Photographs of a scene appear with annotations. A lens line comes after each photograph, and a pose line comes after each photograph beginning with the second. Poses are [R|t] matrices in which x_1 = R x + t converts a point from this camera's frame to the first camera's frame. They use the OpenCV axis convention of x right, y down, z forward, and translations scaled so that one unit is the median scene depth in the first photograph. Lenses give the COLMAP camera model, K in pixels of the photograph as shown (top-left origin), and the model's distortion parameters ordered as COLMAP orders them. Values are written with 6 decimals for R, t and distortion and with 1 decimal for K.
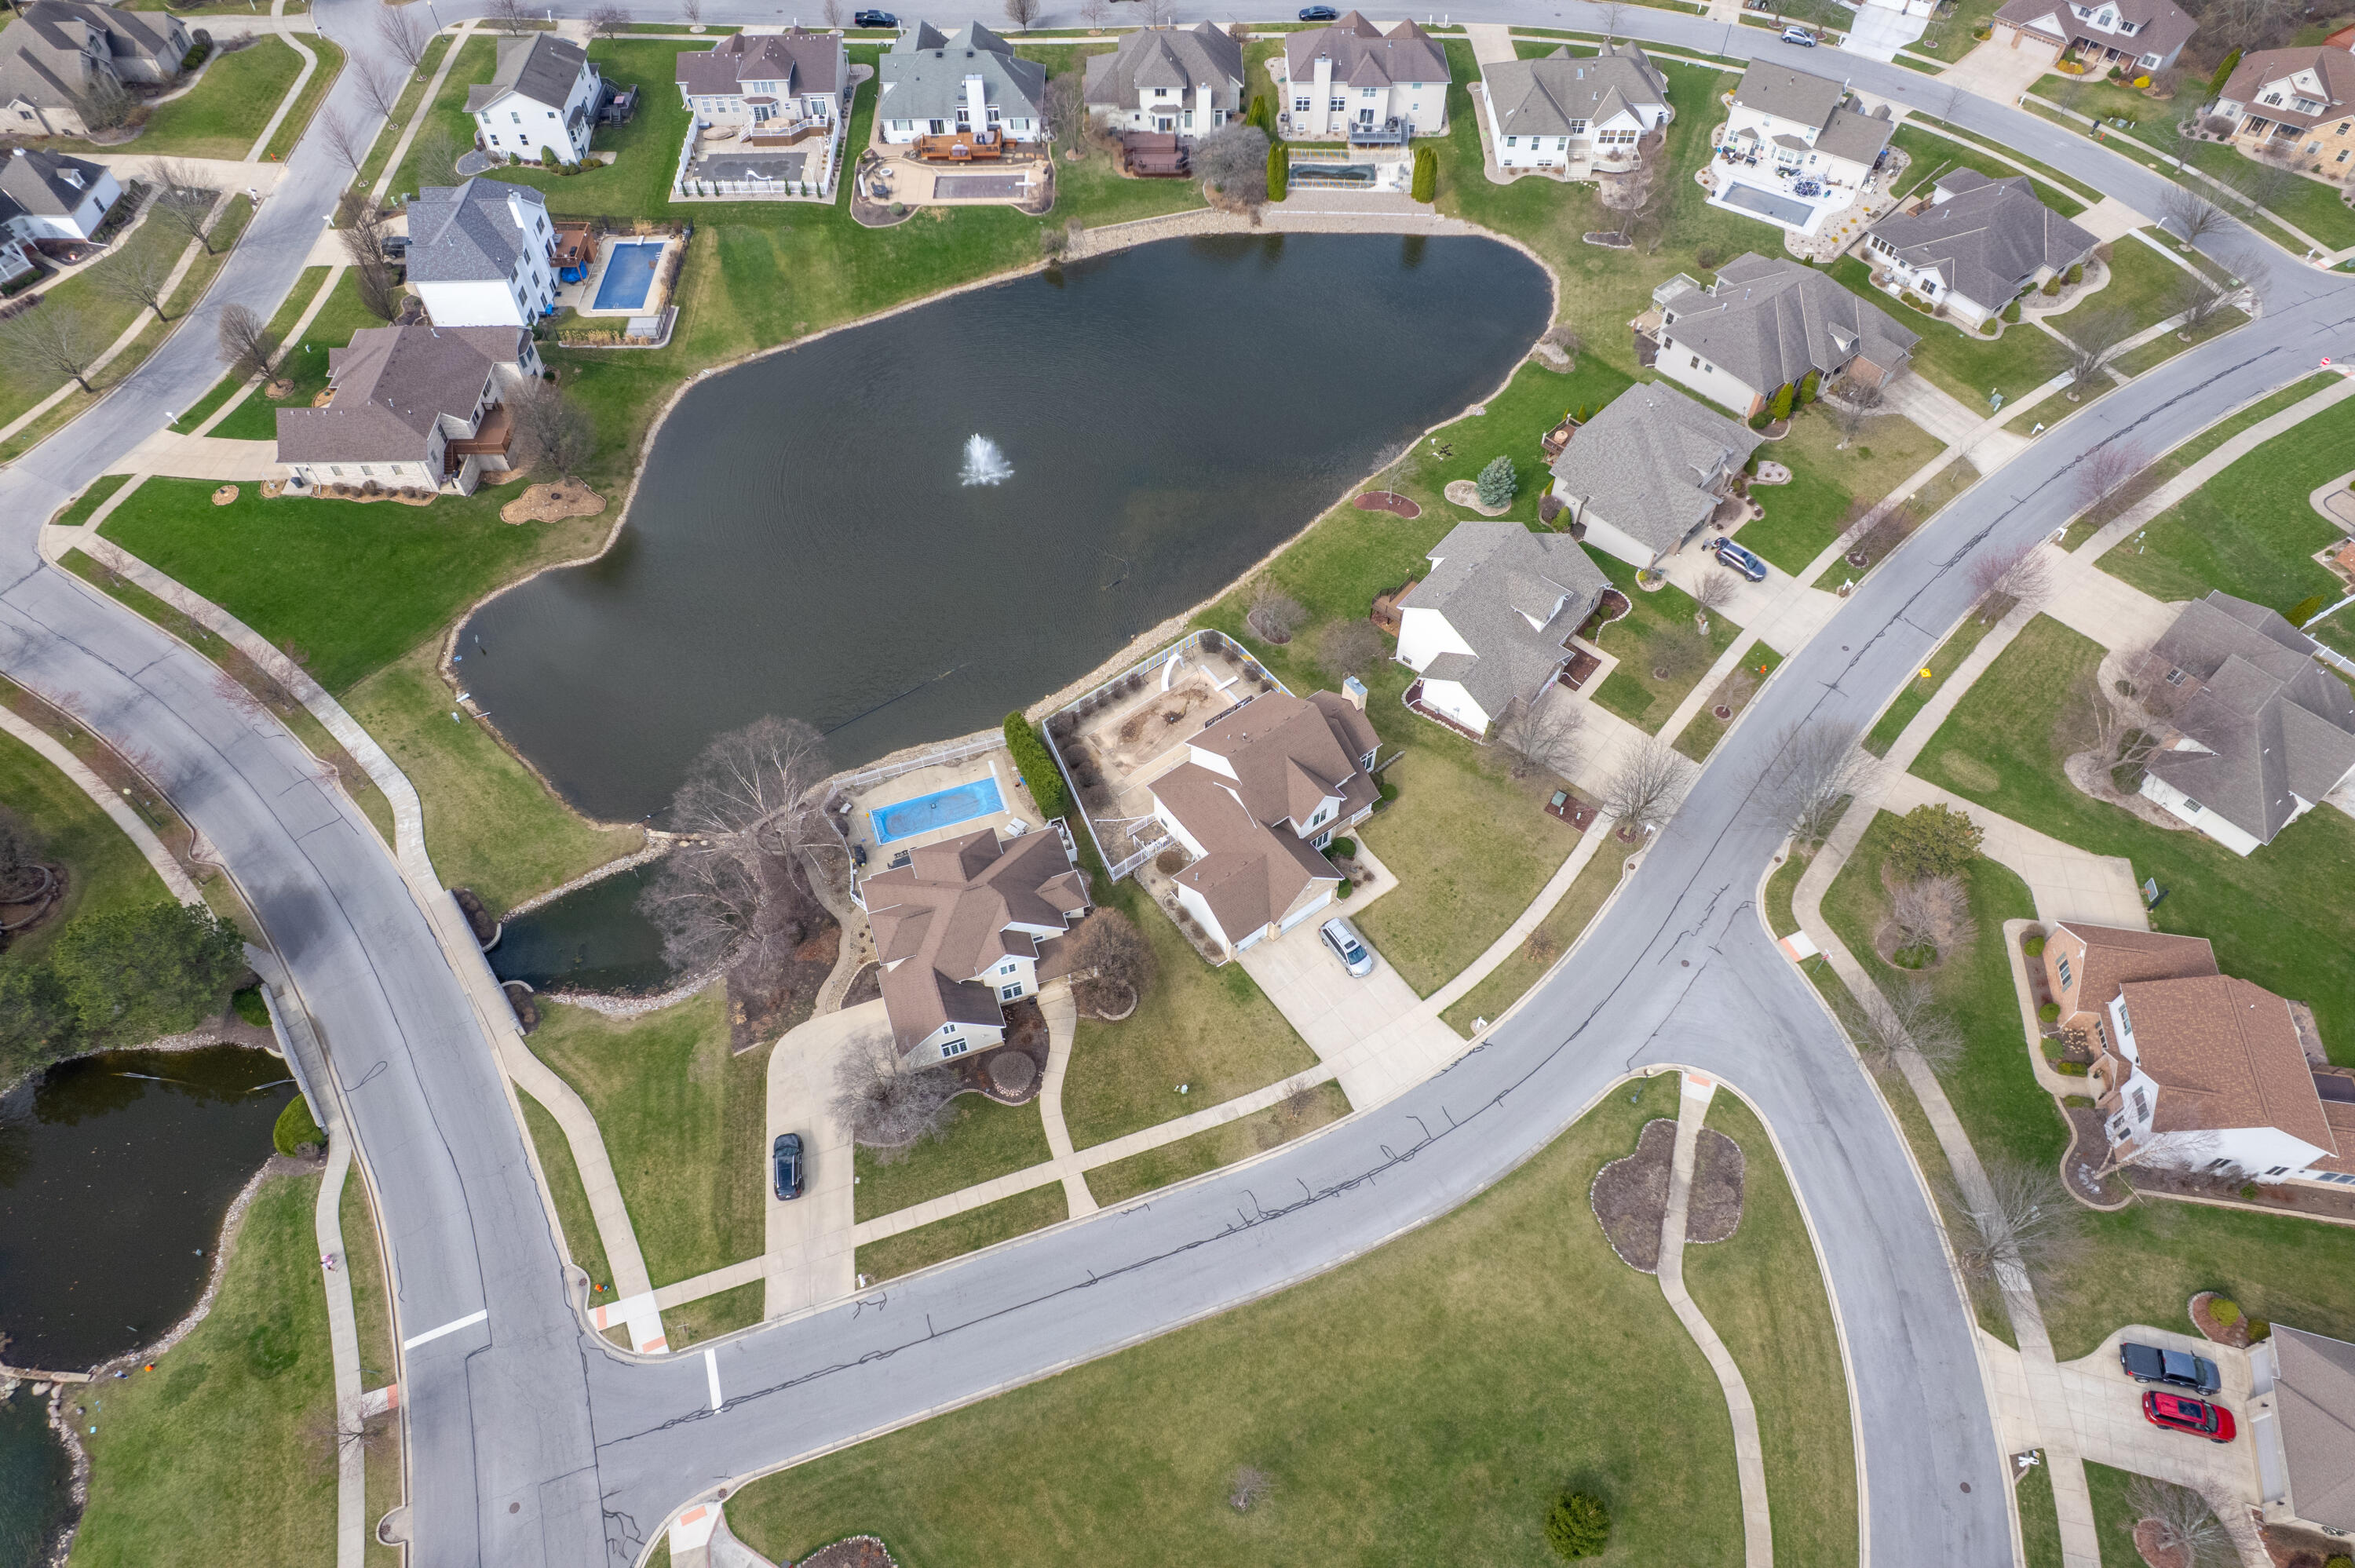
lens RADIAL K [[1462.3, 0, 1188.1], [0, 1462.3, 809.2], [0, 0, 1]] dist [-0.042234, 0.009587]
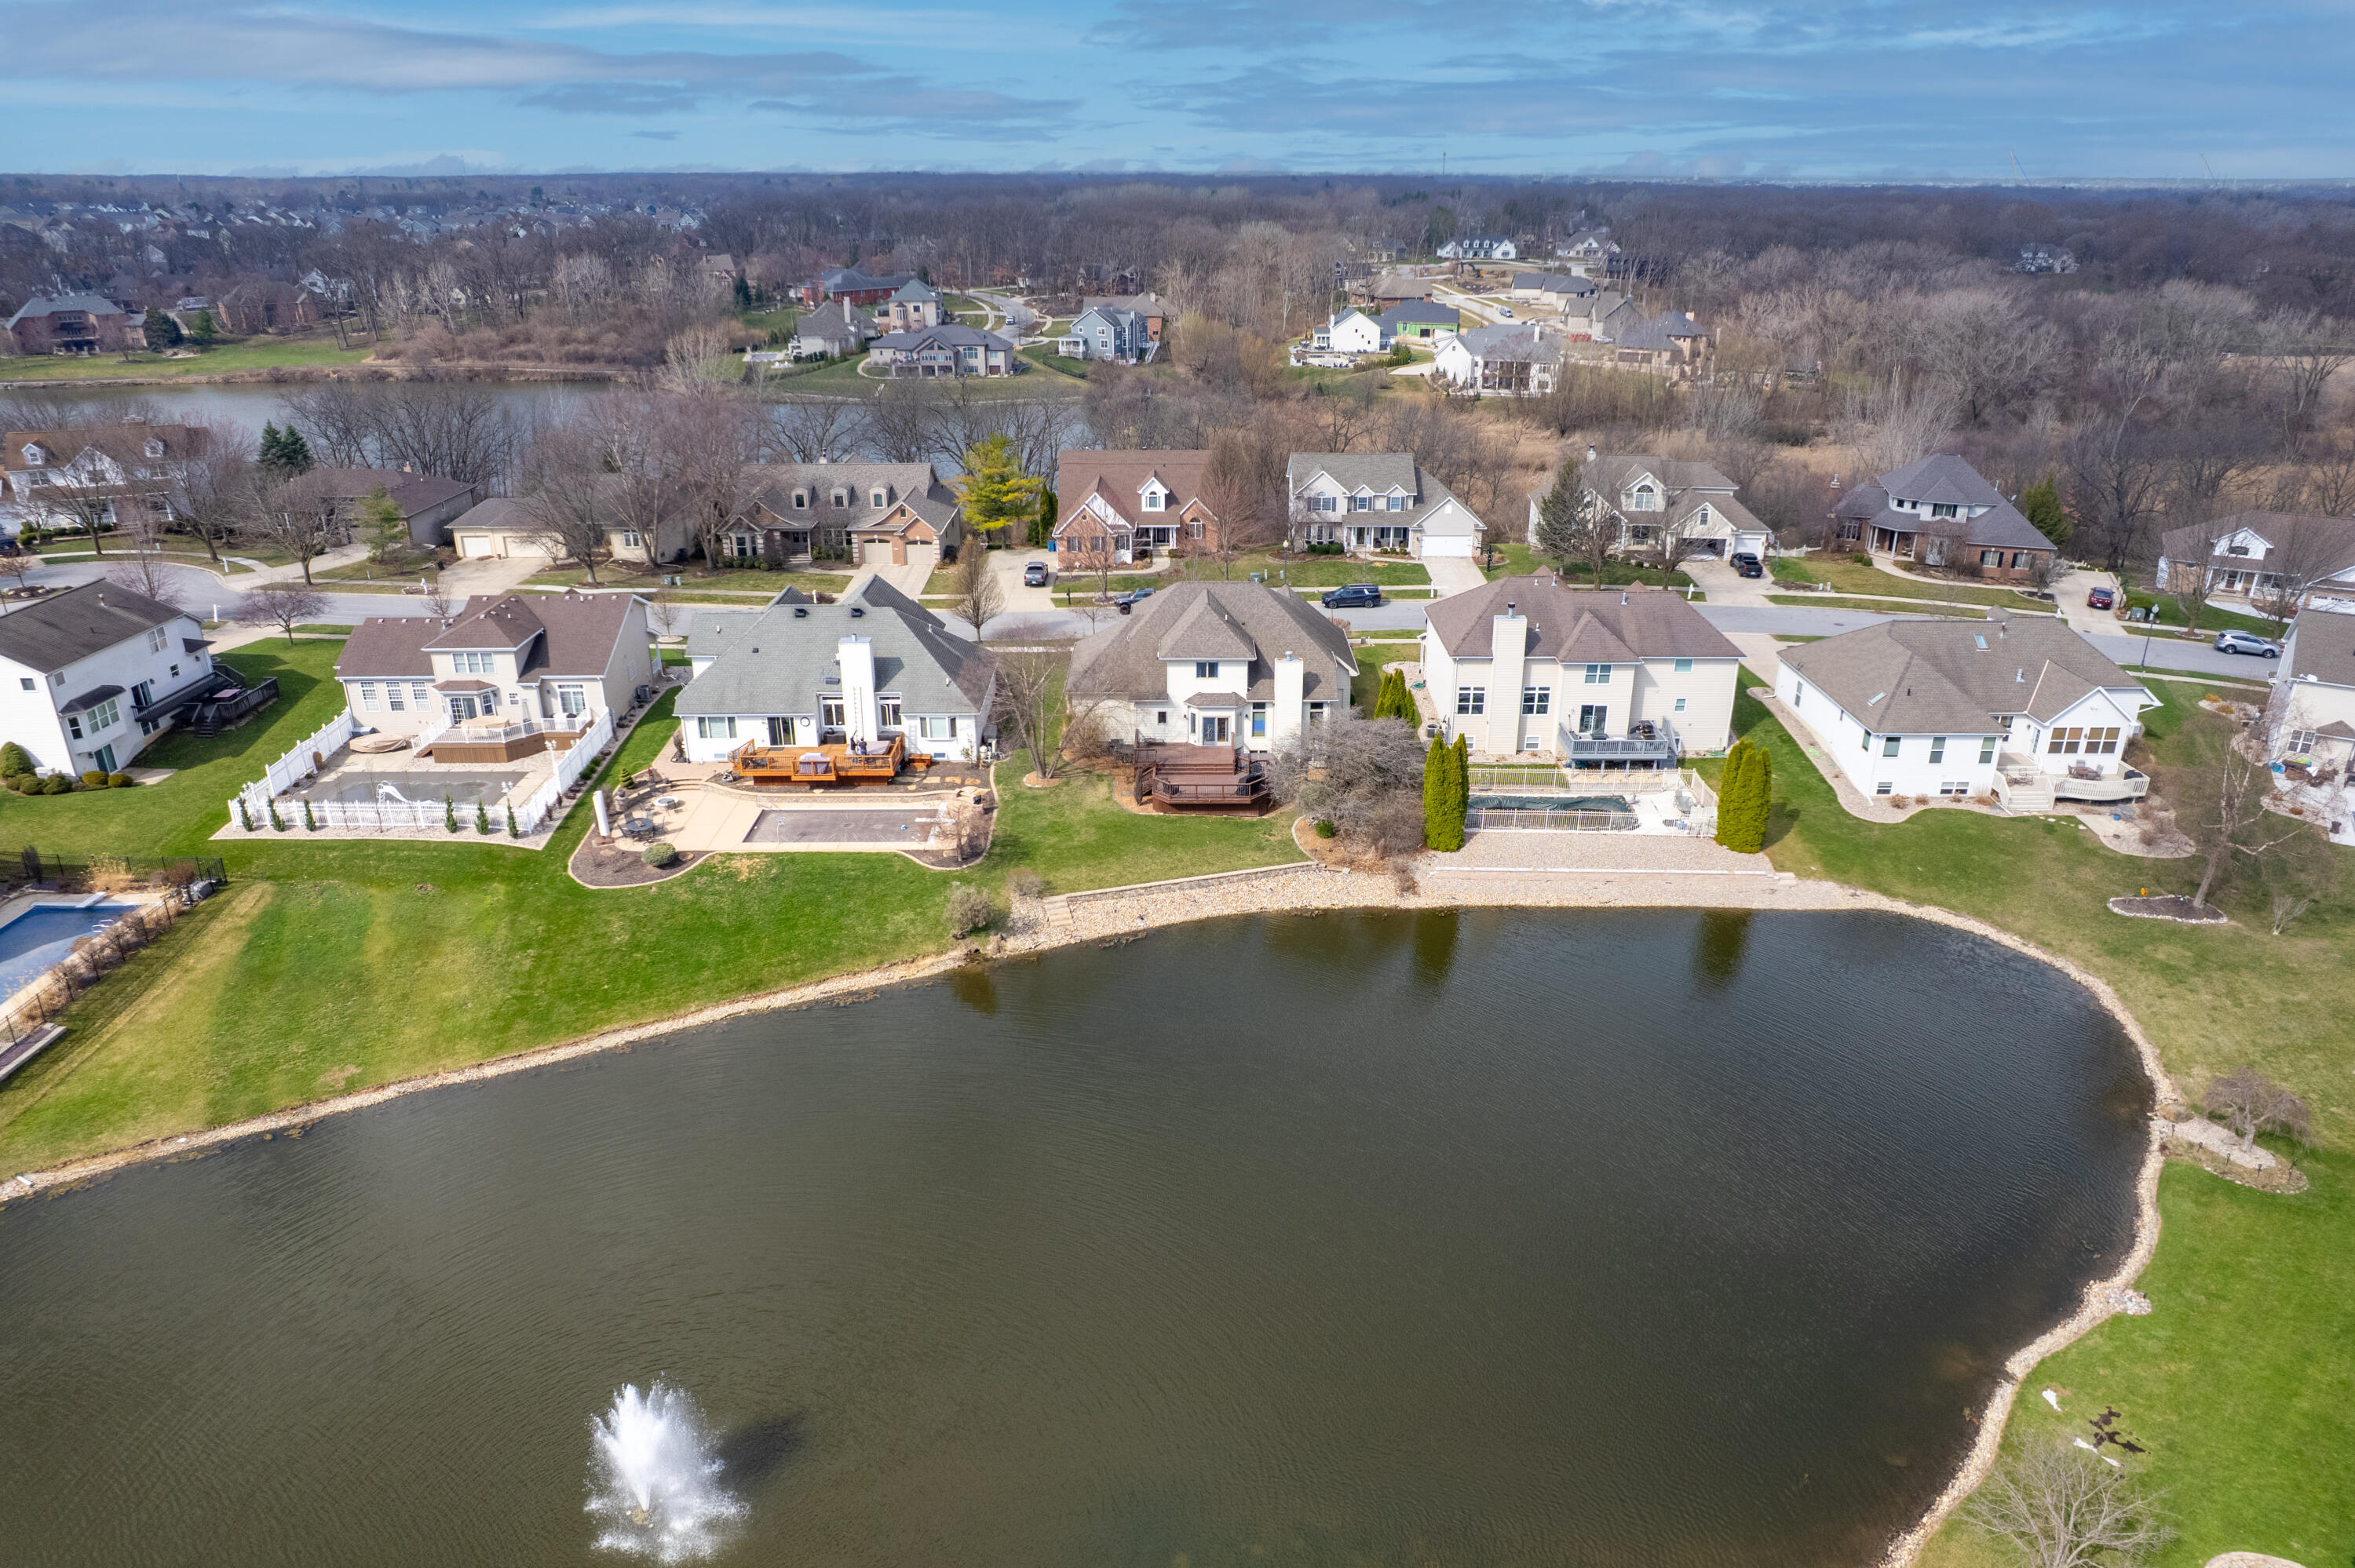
lens RADIAL K [[1462.3, 0, 1187.4], [0, 1462.3, 802.6], [0, 0, 1]] dist [-0.042234, 0.009587]
pose [[0.999931, -0.000153, -0.011758, -0.019815], [-0.006133, 0.846322, -0.532636, -0.169341], [0.010033, 0.532672, 0.846263, 0.571695]]
